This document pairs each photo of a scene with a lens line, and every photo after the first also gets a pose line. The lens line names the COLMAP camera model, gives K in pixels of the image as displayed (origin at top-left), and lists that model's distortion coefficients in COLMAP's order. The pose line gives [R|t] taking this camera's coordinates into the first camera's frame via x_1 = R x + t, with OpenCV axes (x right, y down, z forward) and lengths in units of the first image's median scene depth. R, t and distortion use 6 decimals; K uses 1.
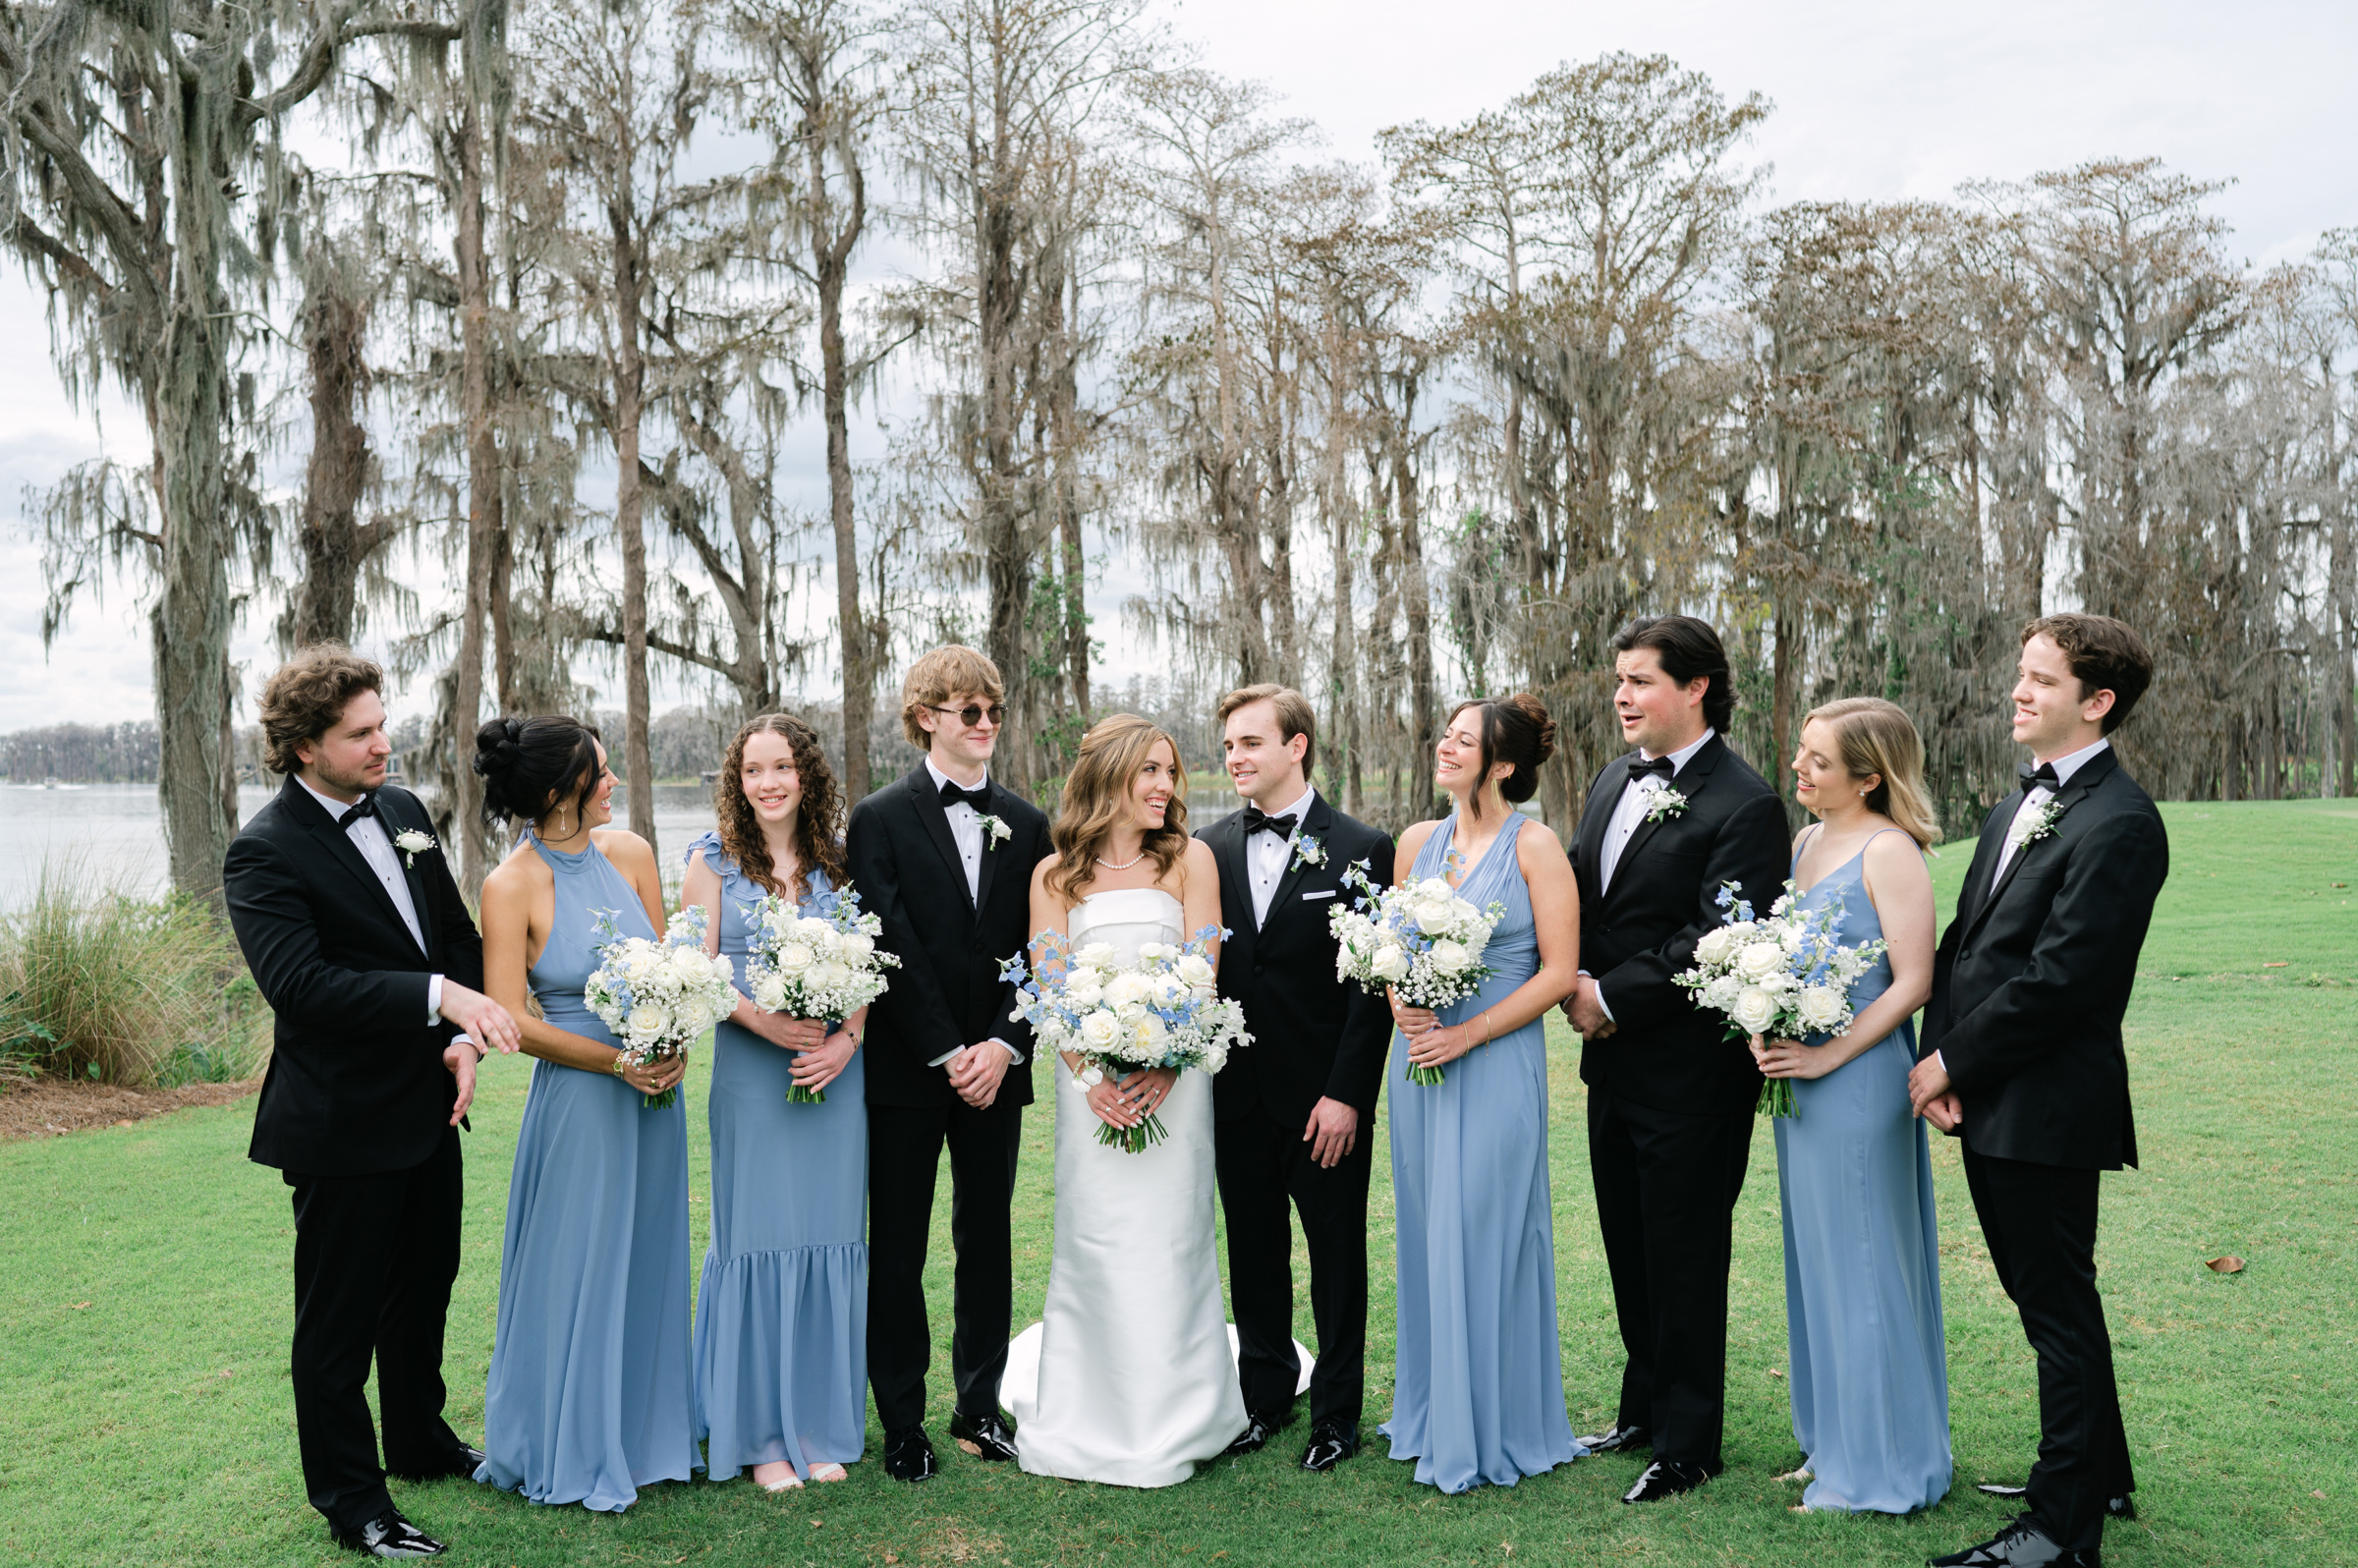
lens RADIAL K [[2335.4, 0, 1174.1], [0, 2335.4, 786.9], [0, 0, 1]] dist [0.034548, 0.000000]
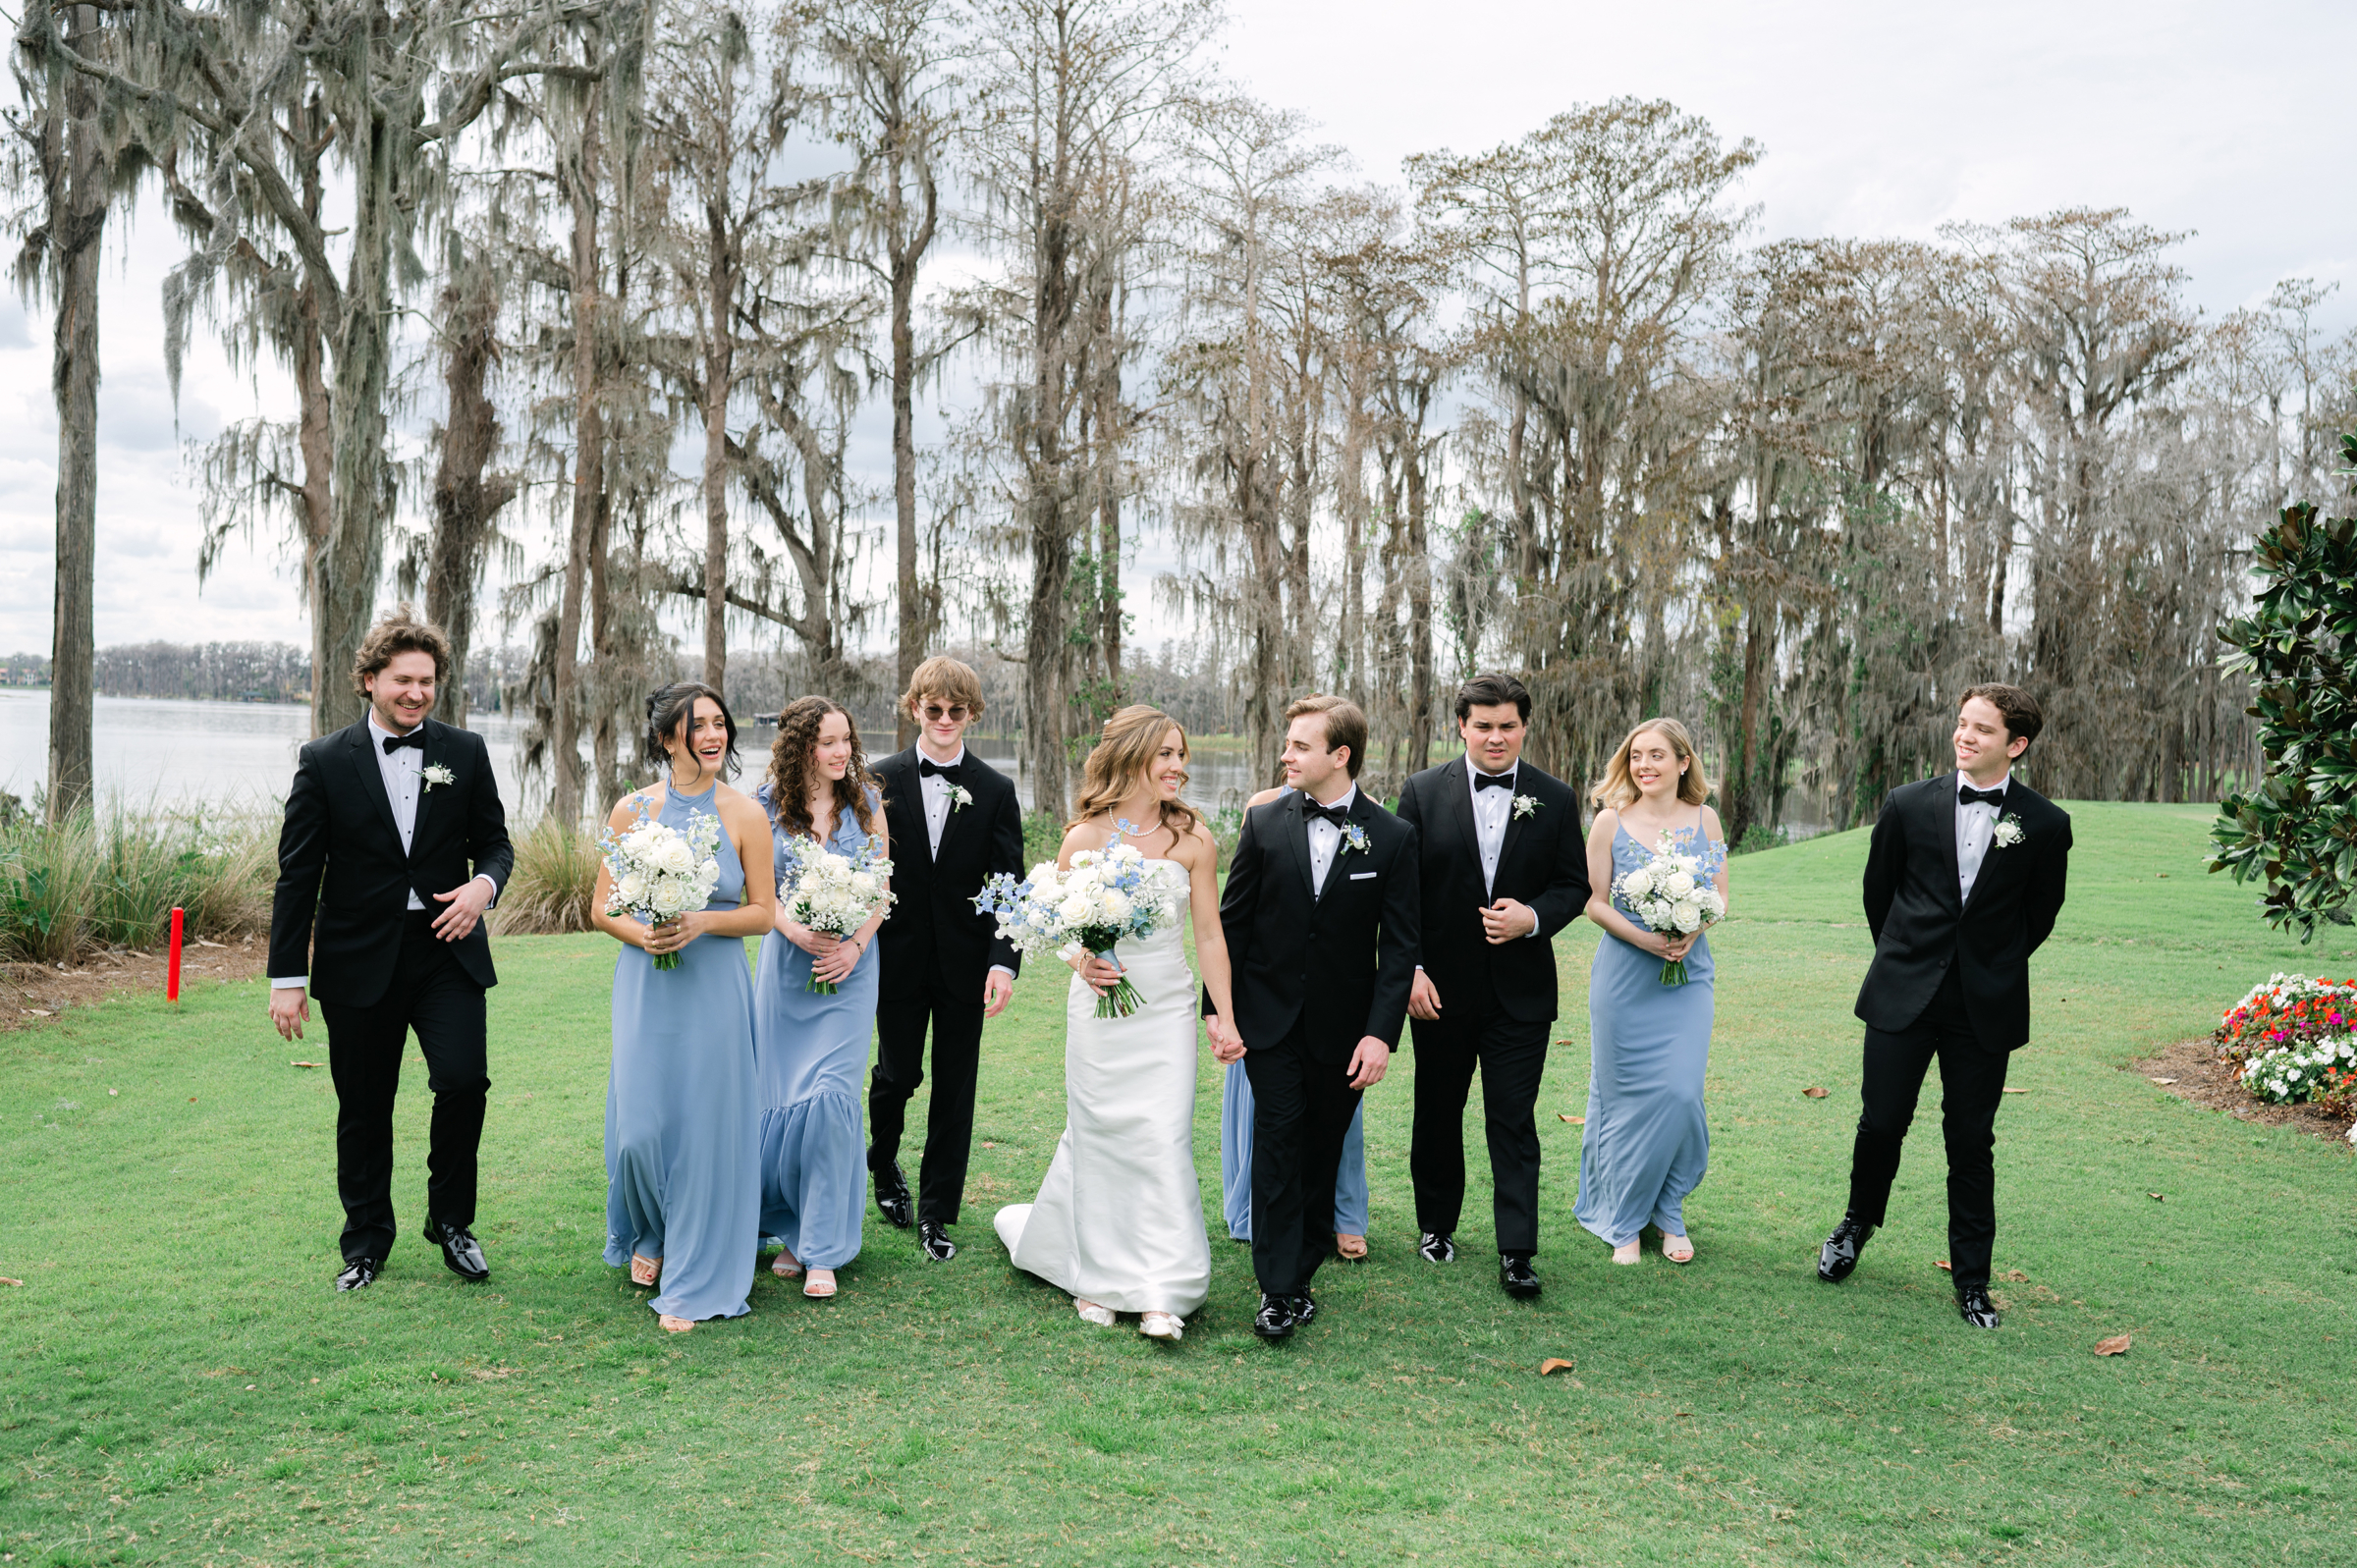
lens RADIAL K [[2334.2, 0, 1176.6], [0, 2334.2, 781.2], [0, 0, 1]] dist [0.034548, 0.000000]
pose [[0.998955, 0.043778, -0.013098, 0.007976], [-0.043571, 0.998927, 0.015716, -0.001449], [0.013772, -0.015129, 0.999791, -0.110131]]
